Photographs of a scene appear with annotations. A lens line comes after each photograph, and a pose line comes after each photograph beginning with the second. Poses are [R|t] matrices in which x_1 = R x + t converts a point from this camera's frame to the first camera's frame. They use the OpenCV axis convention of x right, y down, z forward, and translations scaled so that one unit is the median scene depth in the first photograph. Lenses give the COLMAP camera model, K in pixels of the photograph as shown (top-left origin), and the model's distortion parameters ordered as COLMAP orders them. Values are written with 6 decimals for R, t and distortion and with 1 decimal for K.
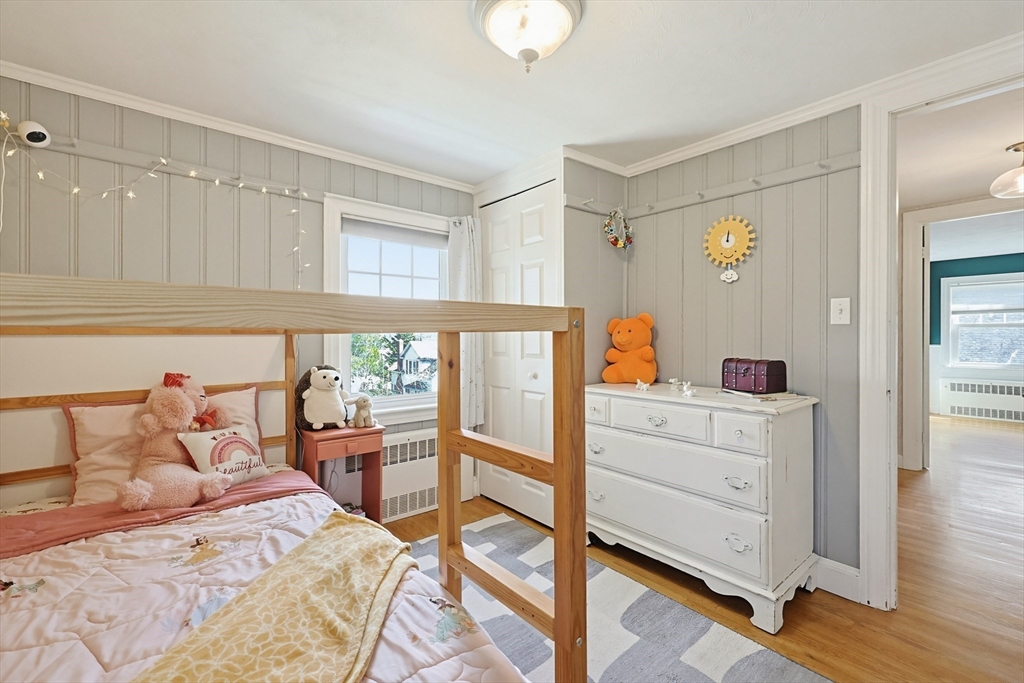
lens RADIAL K [[437.0, 0, 516.3], [0, 437.0, 335.1], [0, 0, 1]] dist [-0.000165, -0.000051]
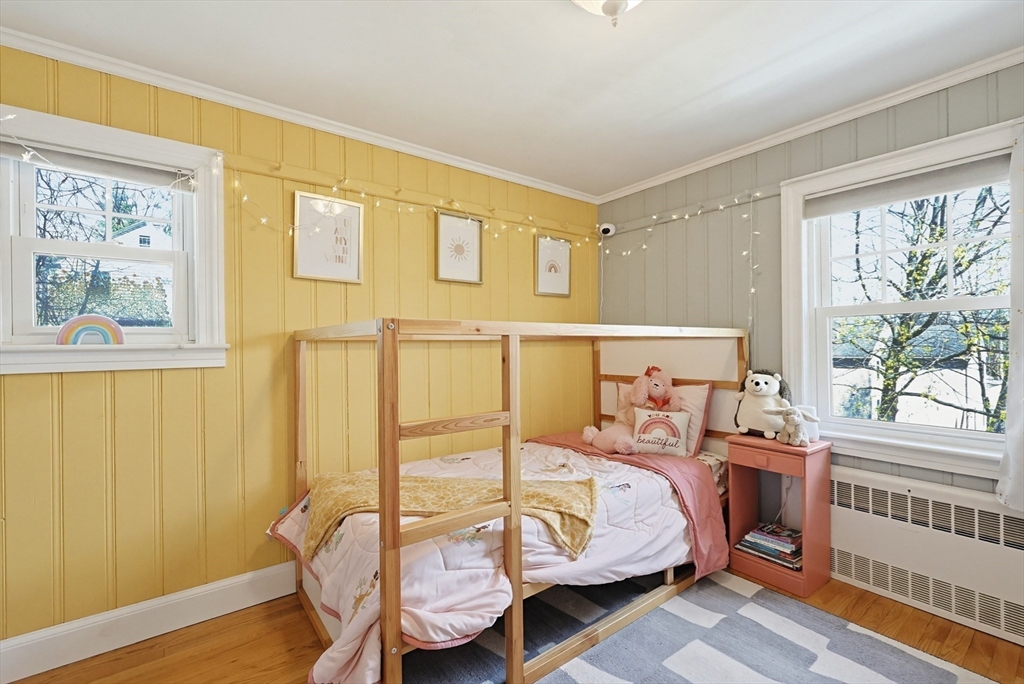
lens RADIAL K [[436.3, 0, 512.0], [0, 436.3, 342.0], [0, 0, 1]] dist [0.000664, 0.000089]
pose [[-0.036544, -0.006477, -0.999311, 0.684926], [0.010021, 0.999926, -0.006847, 0.013859], [0.999282, -0.010265, -0.036476, 0.640239]]
